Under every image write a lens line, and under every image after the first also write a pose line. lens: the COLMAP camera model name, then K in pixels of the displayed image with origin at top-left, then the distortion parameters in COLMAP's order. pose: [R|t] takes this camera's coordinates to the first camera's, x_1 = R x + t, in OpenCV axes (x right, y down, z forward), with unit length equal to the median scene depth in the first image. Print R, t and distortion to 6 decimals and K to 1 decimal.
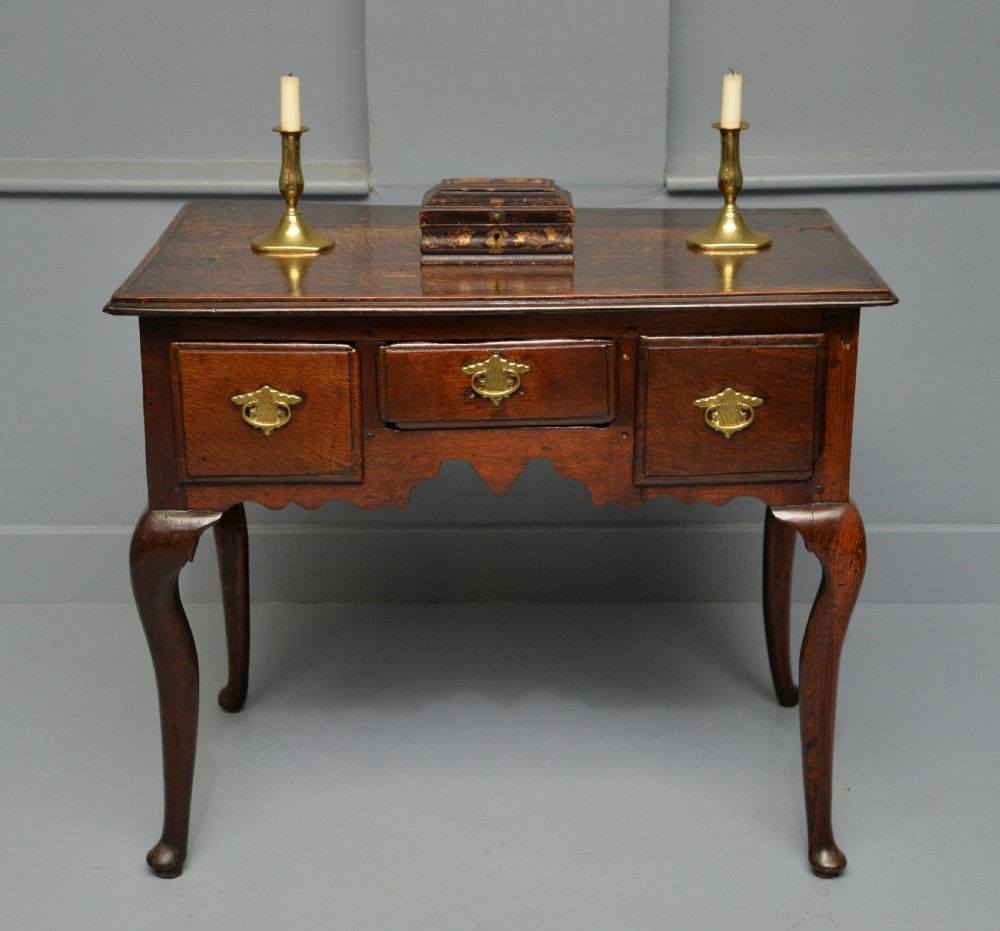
lens RADIAL K [[1900.0, 0, 491.2], [0, 1900.0, 470.9], [0, 0, 1]] dist [0.251189, 0.000000]
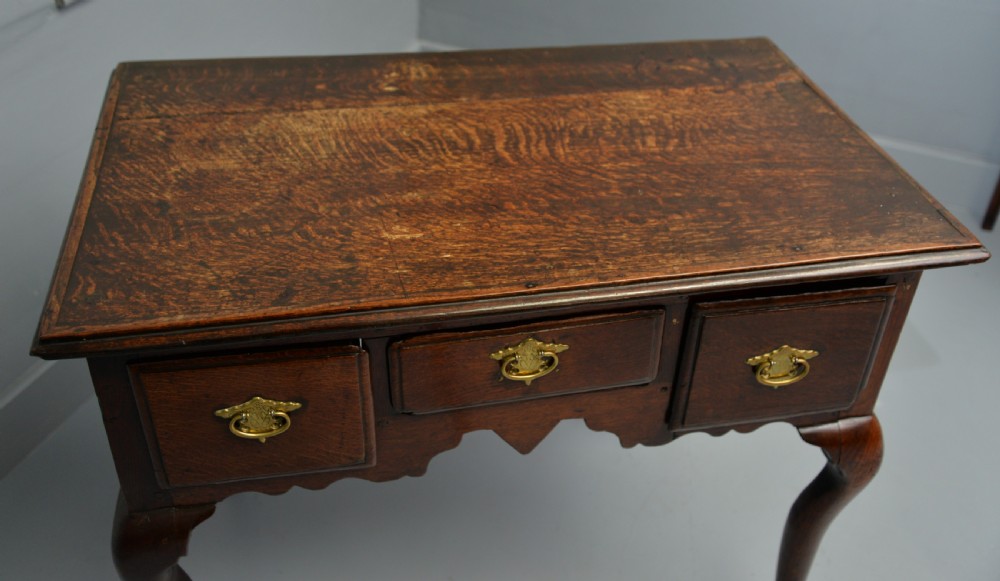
lens RADIAL K [[937.7, 0, 479.9], [0, 937.7, 231.2], [0, 0, 1]] dist [0.067093, 0.000000]
pose [[0.982241, -0.089797, 0.164737, -0.084670], [0.037201, 0.953809, 0.298102, -0.232481], [-0.183897, -0.286680, 0.940211, 0.625619]]
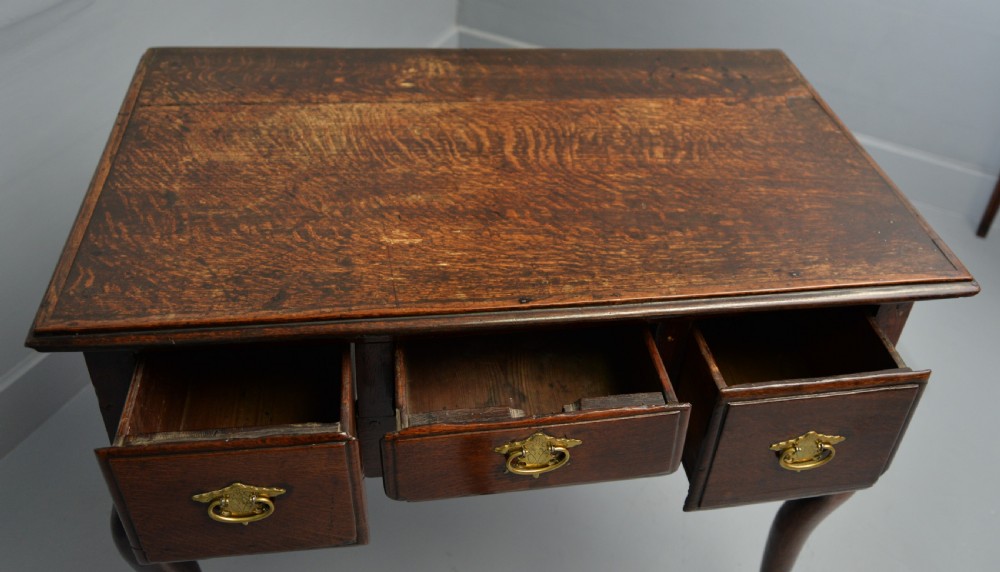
lens RADIAL K [[808.0, 0, 503.5], [0, 808.0, 282.6], [0, 0, 1]] dist [-0.013338, 0.005948]
pose [[0.988446, -0.056380, 0.140695, -0.056251], [-0.004464, 0.917011, 0.398837, -0.233732], [-0.151505, -0.394857, 0.906165, 0.684849]]
